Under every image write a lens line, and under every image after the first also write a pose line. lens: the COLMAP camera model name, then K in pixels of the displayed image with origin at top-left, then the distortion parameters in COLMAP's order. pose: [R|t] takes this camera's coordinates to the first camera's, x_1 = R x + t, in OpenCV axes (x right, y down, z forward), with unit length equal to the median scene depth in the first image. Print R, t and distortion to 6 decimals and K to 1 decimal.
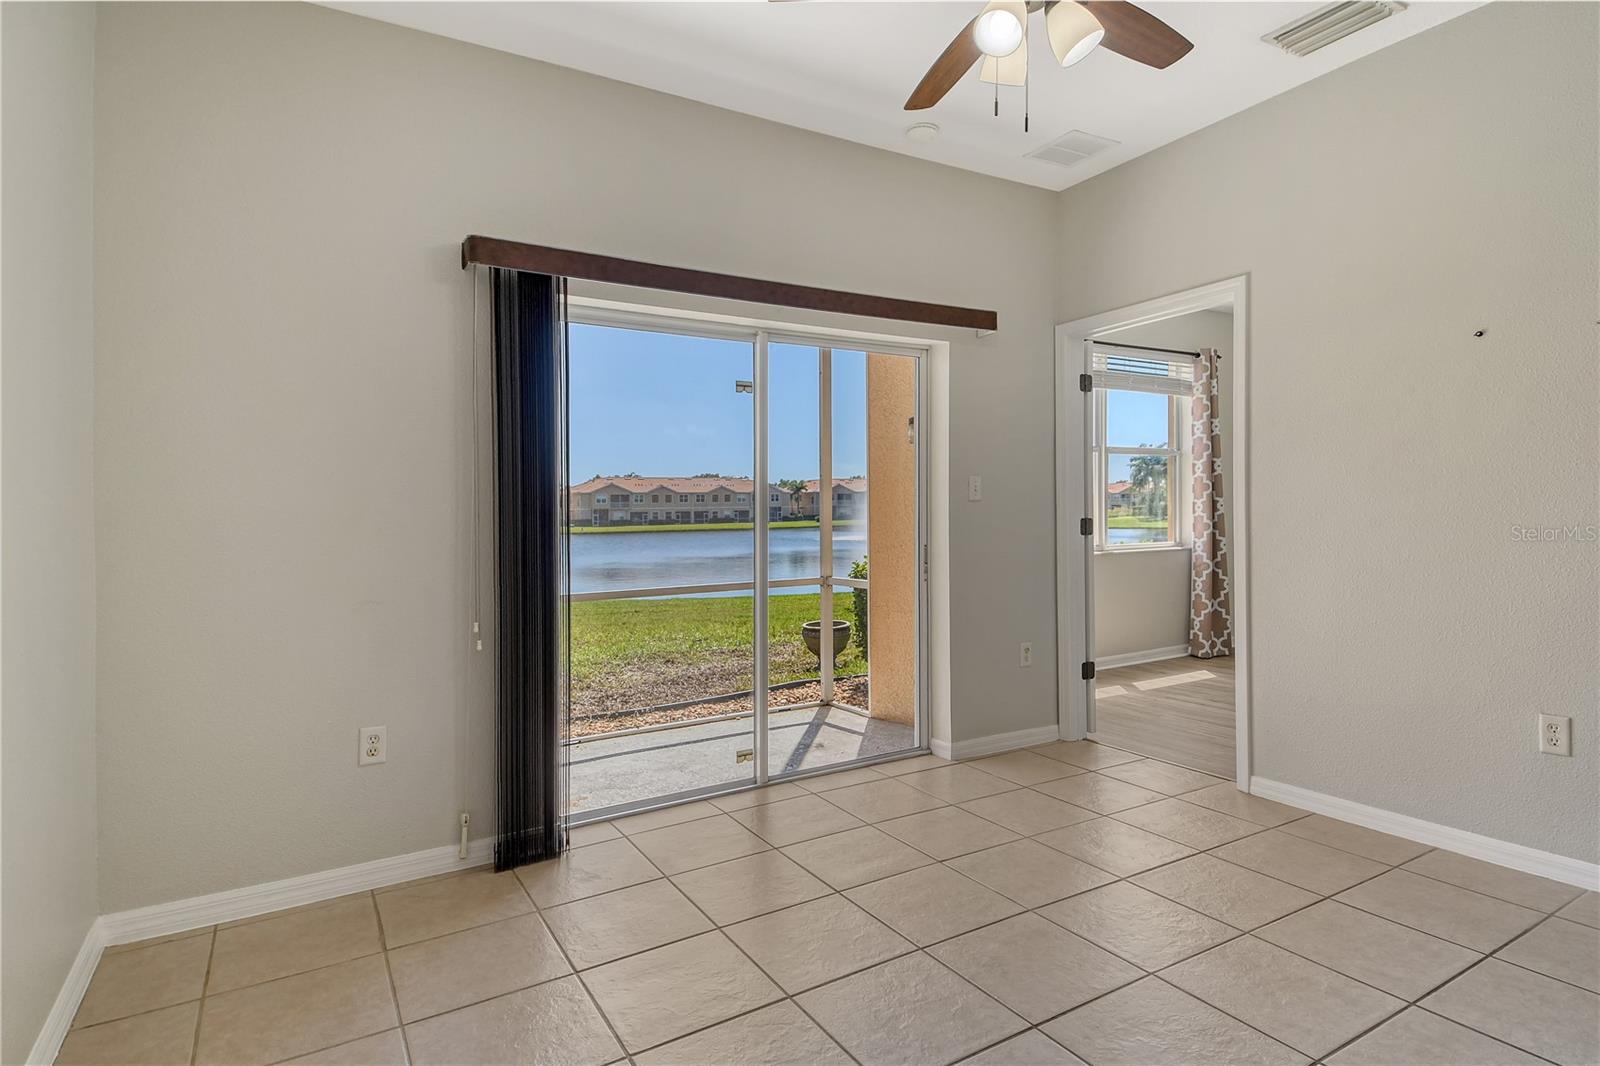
lens RADIAL K [[835.4, 0, 824.1], [0, 835.4, 501.7], [0, 0, 1]] dist [0.036058, -0.031342]
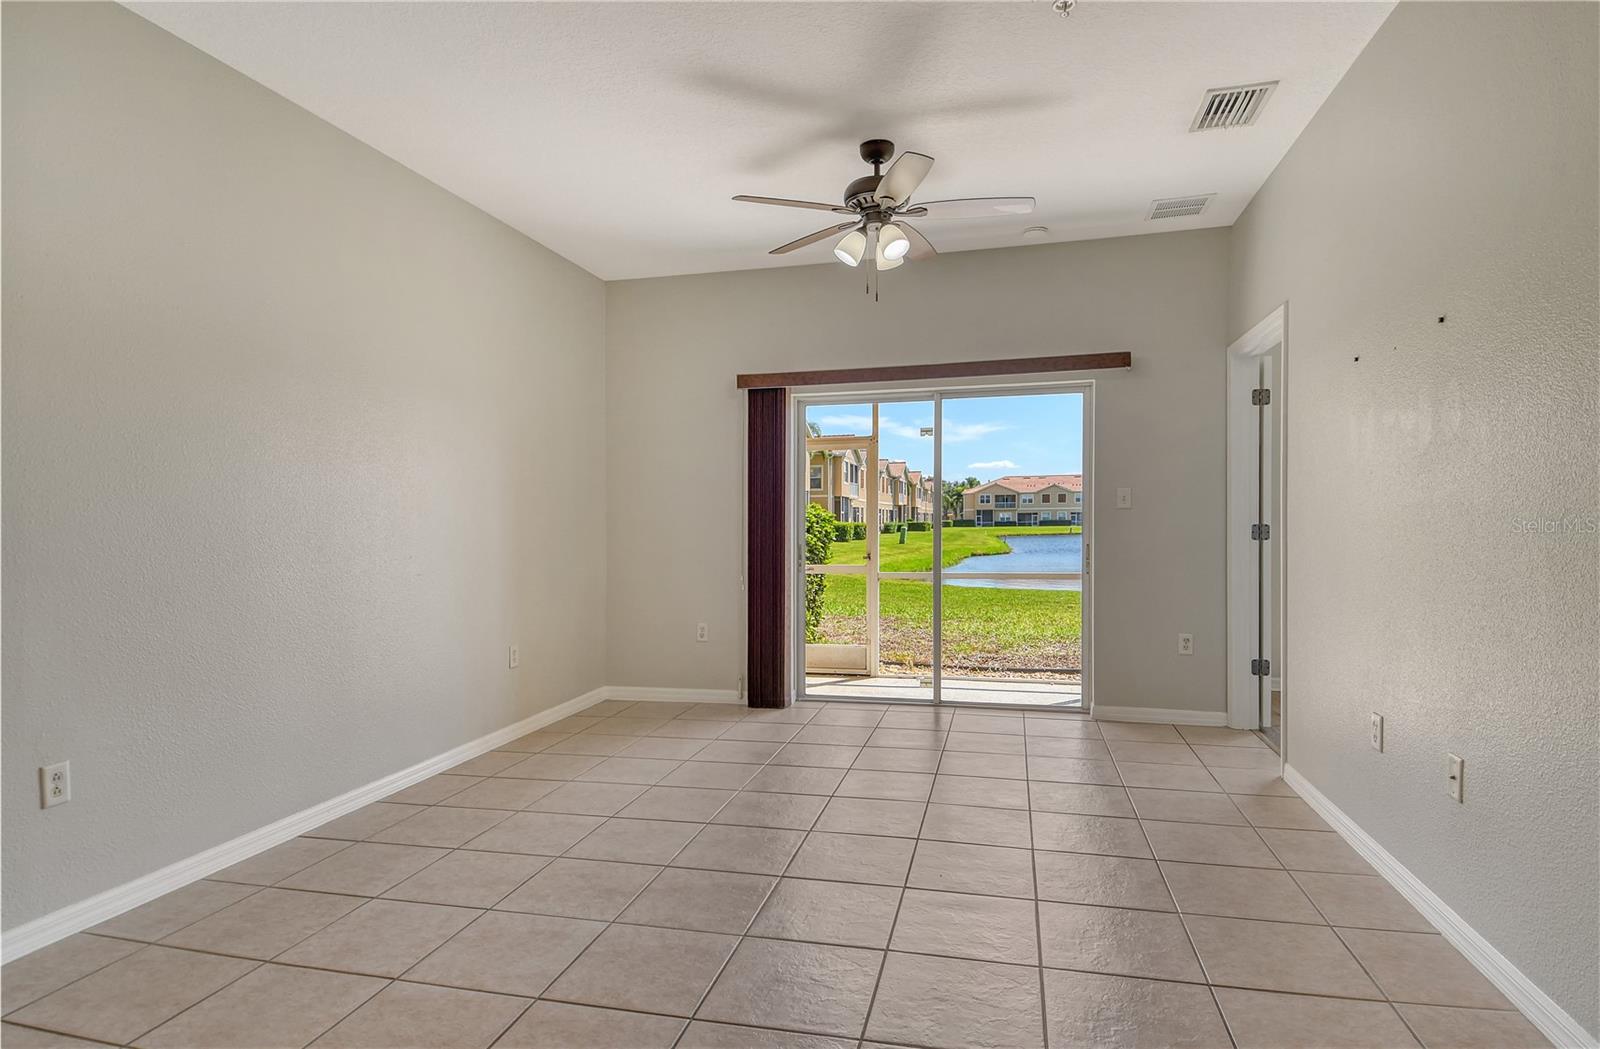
lens RADIAL K [[841.8, 0, 808.7], [0, 841.8, 512.6], [0, 0, 1]] dist [0.027609, -0.021123]
pose [[0.706787, 0.002755, -0.707421, 0.744153], [0.008457, 0.999888, 0.012343, -0.014427], [0.707376, -0.014706, 0.706685, -0.178823]]
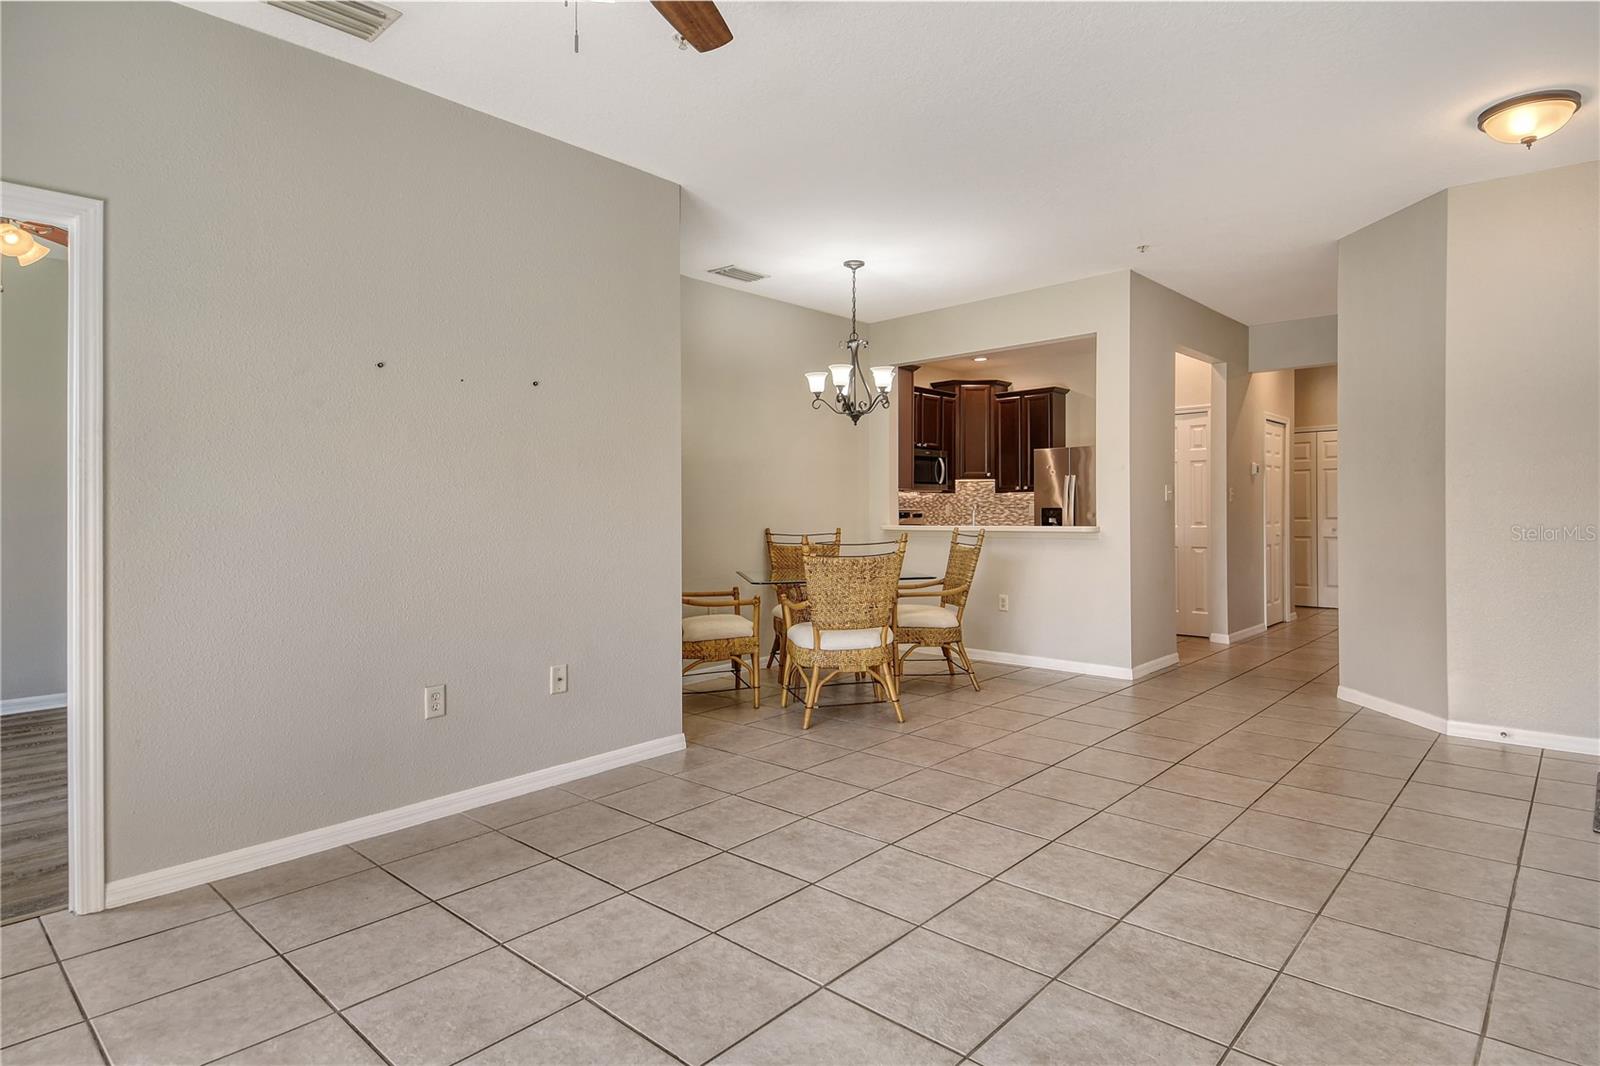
lens RADIAL K [[835.4, 0, 803.7], [0, 835.4, 505.1], [0, 0, 1]] dist [0.036058, -0.031342]
pose [[-0.265964, 0.027895, 0.963579, -0.325568], [0.002311, 0.999597, -0.028300, 0.014084], [-0.963980, -0.005300, -0.265921, 0.534329]]
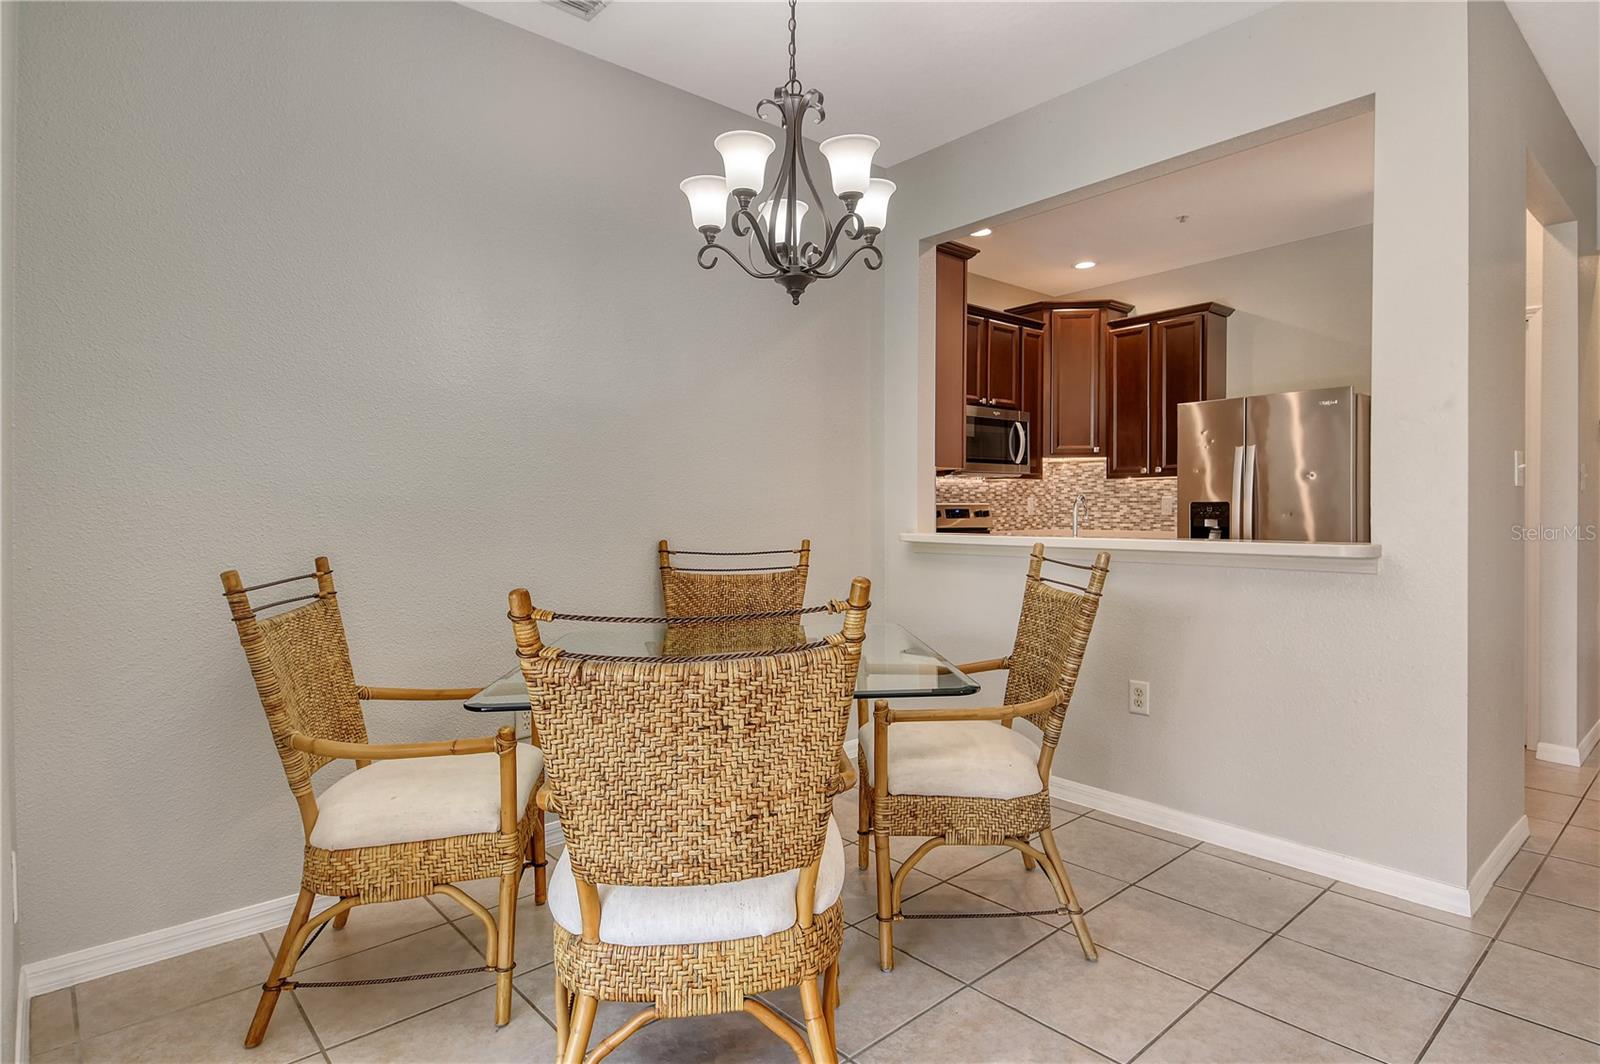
lens RADIAL K [[835.4, 0, 803.4], [0, 835.4, 513.6], [0, 0, 1]] dist [0.036058, -0.031342]
pose [[-0.166523, 0.011680, 0.985968, 0.404550], [-0.002084, 0.999923, -0.012197, -0.003391], [-0.986035, -0.004086, -0.166485, 0.176242]]
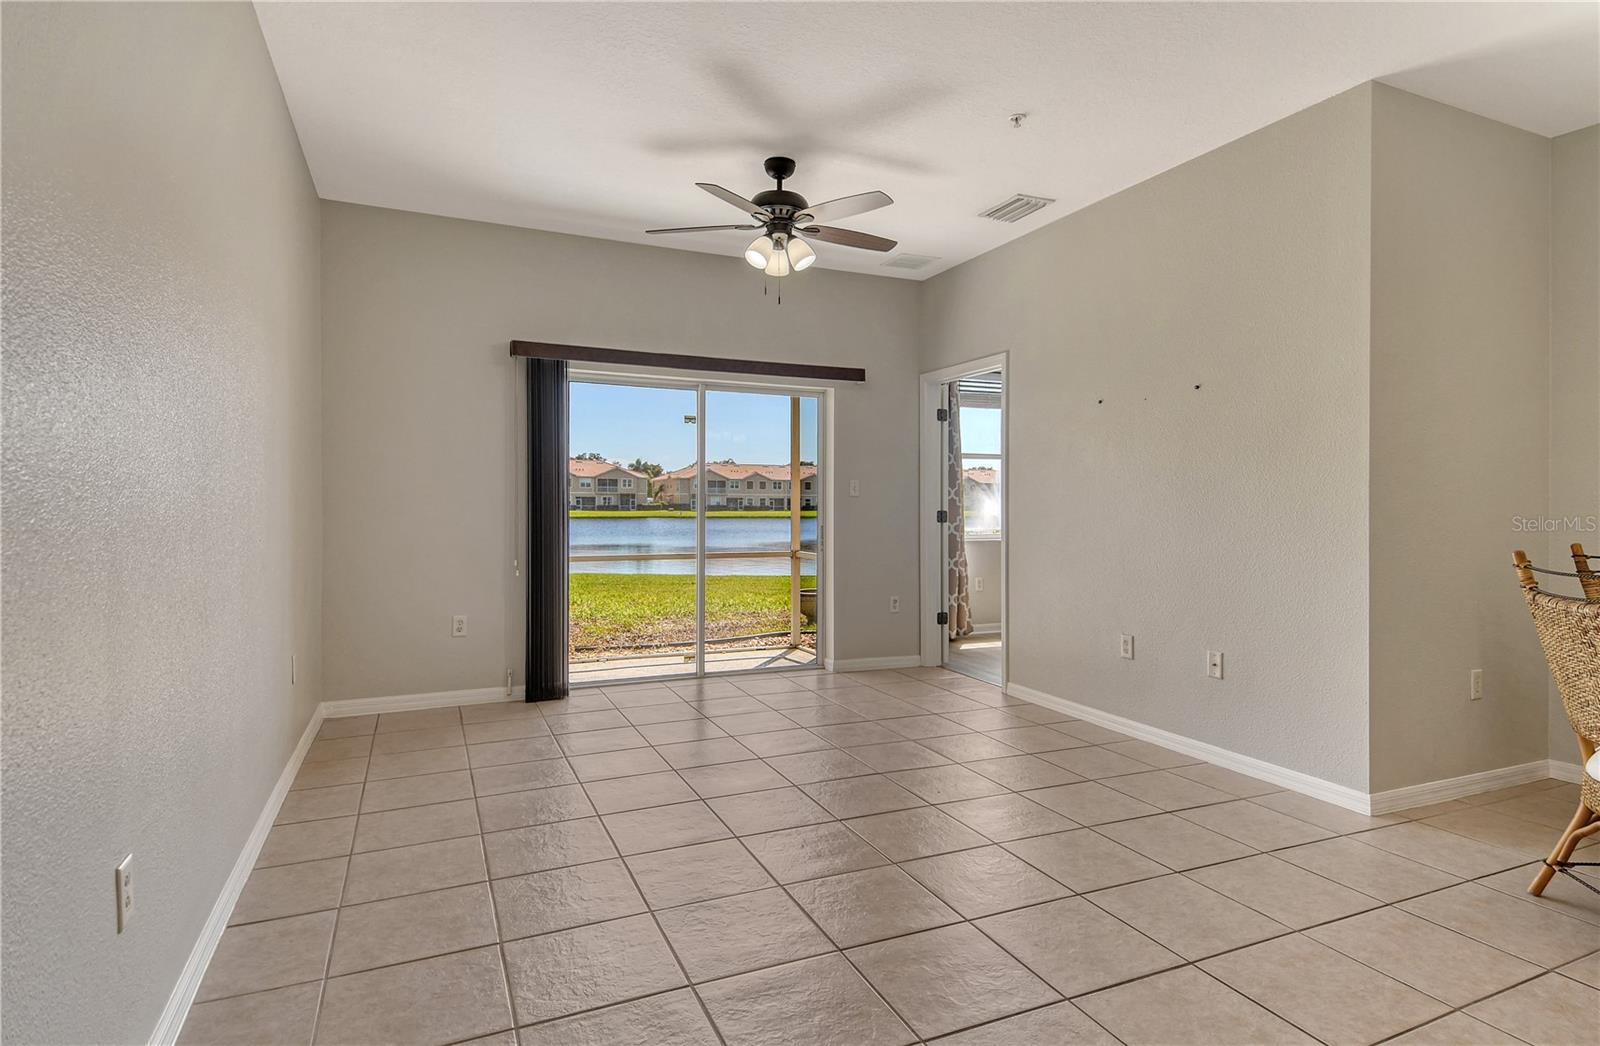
lens RADIAL K [[841.8, 0, 807.3], [0, 841.8, 501.8], [0, 0, 1]] dist [0.027609, -0.021123]
pose [[0.990967, 0.023116, -0.132102, 0.302838], [-0.021343, 0.999662, 0.014818, -0.012763], [0.132400, -0.011864, 0.991125, -0.481506]]
